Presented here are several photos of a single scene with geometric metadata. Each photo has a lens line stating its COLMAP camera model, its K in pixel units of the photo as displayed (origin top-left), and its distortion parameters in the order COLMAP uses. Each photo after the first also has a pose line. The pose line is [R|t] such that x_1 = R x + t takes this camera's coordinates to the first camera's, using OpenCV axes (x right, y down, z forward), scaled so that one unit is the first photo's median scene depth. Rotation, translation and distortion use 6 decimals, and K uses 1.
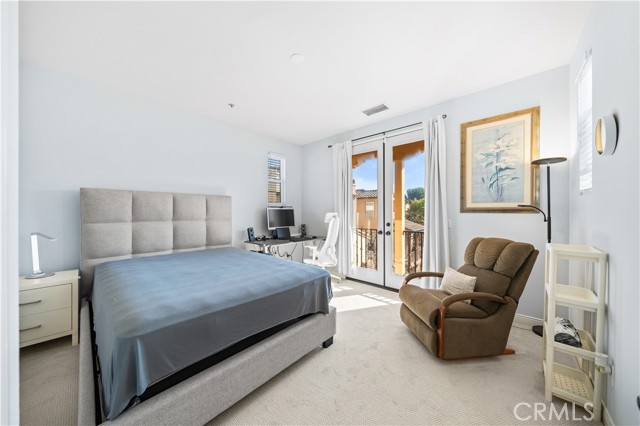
lens RADIAL K [[220.6, 0, 318.0], [0, 220.6, 213.3], [0, 0, 1]] dist [-0.002358, -0.000051]
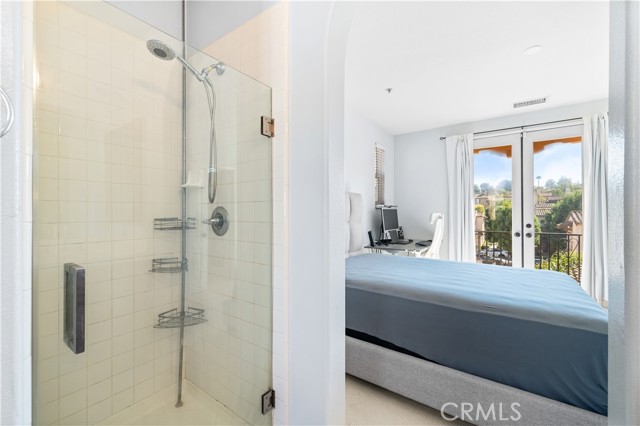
lens RADIAL K [[266.0, 0, 320.0], [0, 266.0, 213.0], [0, 0, 1]] dist [0.001218, 0.000033]
pose [[0.993135, -0.000954, 0.116973, -0.842630], [0.001079, 0.999999, -0.001005, -0.003404], [-0.116972, 0.001124, 0.993135, -0.012359]]
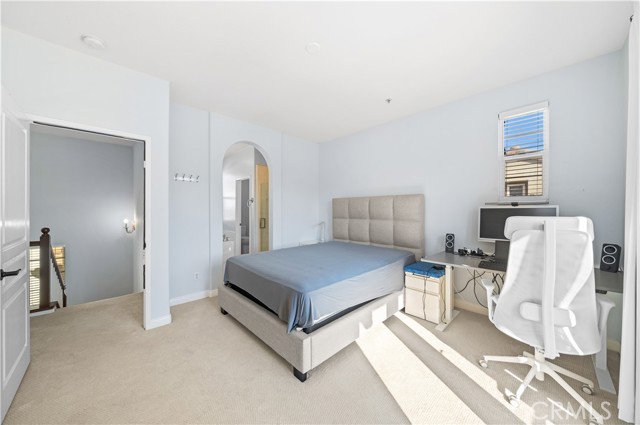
lens RADIAL K [[220.6, 0, 318.0], [0, 220.6, 212.8], [0, 0, 1]] dist [-0.002358, -0.000051]
pose [[-0.059156, 0.005244, -0.998235, 0.619376], [-0.006649, 0.999962, 0.005647, -0.008882], [0.998227, 0.006971, -0.059119, 0.809639]]
